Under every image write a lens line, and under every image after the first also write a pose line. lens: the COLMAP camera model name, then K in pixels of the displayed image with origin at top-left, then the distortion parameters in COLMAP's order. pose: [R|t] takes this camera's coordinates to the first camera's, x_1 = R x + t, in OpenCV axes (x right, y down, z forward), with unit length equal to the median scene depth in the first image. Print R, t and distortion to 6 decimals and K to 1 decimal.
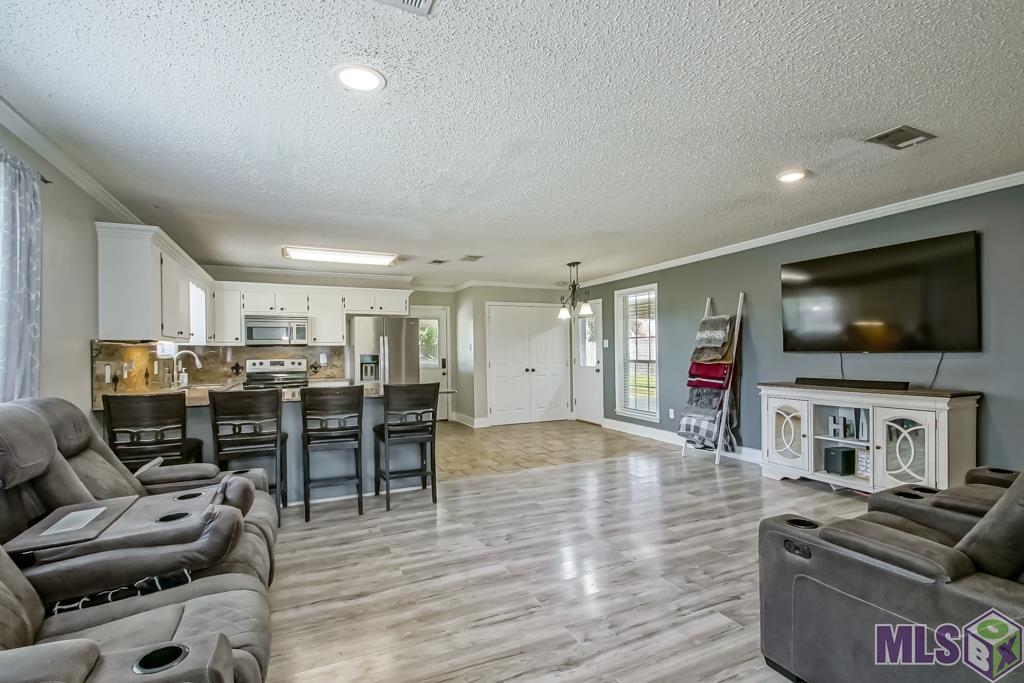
lens RADIAL K [[473.1, 0, 520.7], [0, 473.1, 355.0], [0, 0, 1]] dist [0.007960, -0.012576]
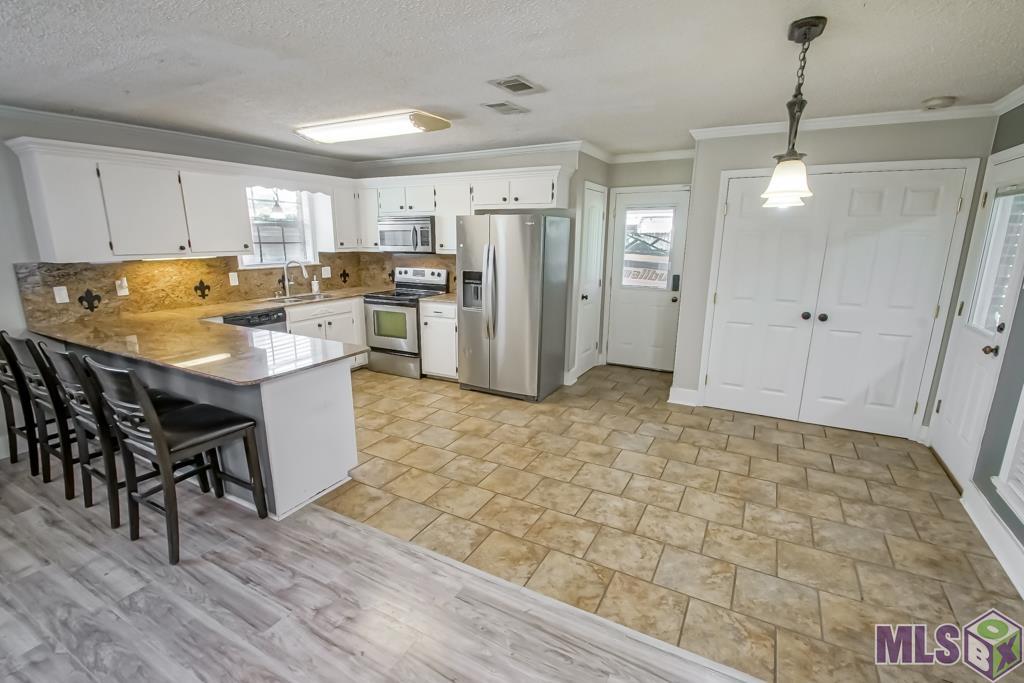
lens RADIAL K [[473.1, 0, 506.6], [0, 473.1, 349.1], [0, 0, 1]] dist [0.007960, -0.012576]
pose [[0.580115, 0.205307, -0.788236, 0.326619], [-0.017160, 0.970579, 0.240171, -0.066073], [0.814354, -0.125801, 0.566570, 0.721611]]
